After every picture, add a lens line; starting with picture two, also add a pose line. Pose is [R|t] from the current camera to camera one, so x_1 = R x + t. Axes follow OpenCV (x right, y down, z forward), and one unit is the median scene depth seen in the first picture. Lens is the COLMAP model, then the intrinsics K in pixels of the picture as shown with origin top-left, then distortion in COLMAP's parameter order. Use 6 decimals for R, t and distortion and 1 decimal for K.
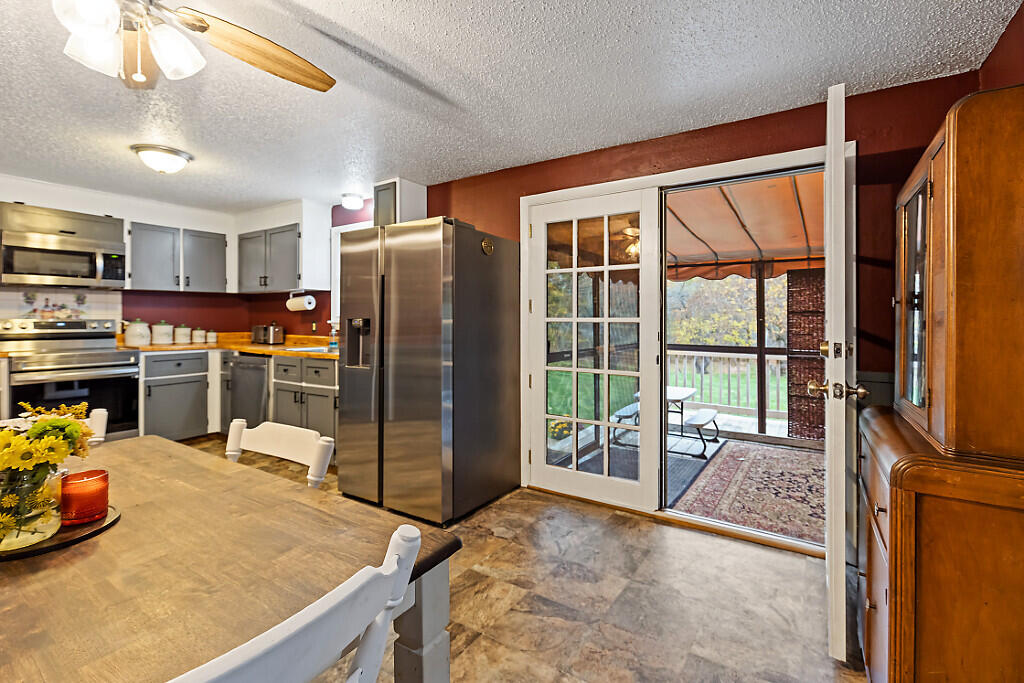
lens RADIAL K [[468.8, 0, 520.4], [0, 468.8, 312.5], [0, 0, 1]] dist [-0.000635, -0.000658]
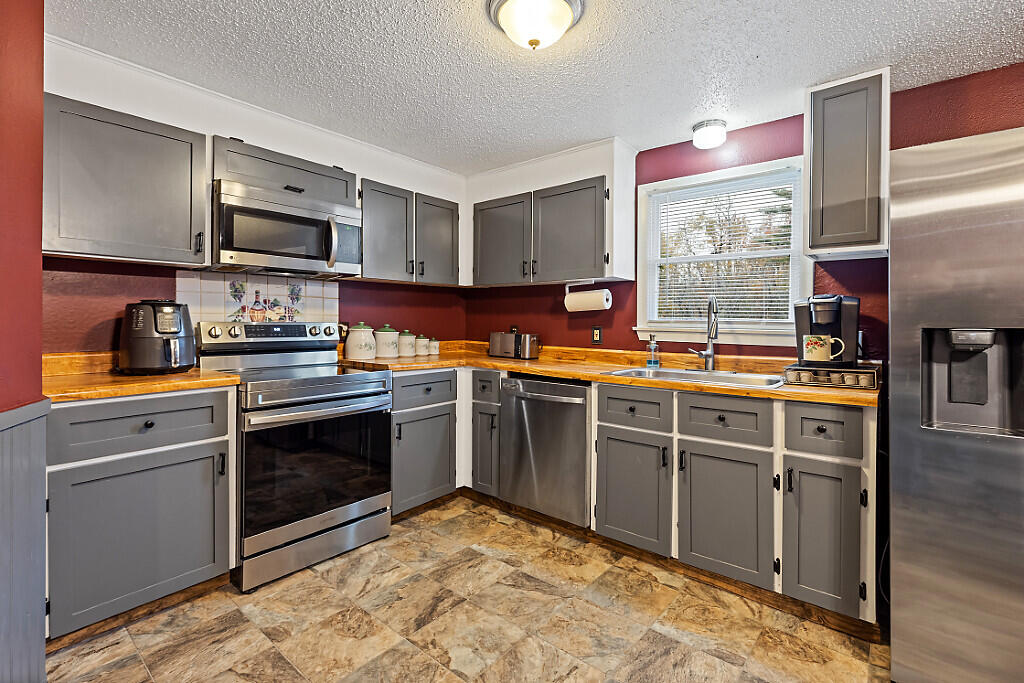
lens RADIAL K [[468.8, 0, 512.9], [0, 468.8, 320.9], [0, 0, 1]] dist [-0.000635, -0.000658]
pose [[0.993243, 0.008290, -0.115755, -0.505919], [-0.006884, 0.999898, 0.012537, 0.002148], [0.115847, -0.011655, 0.993199, 0.329213]]
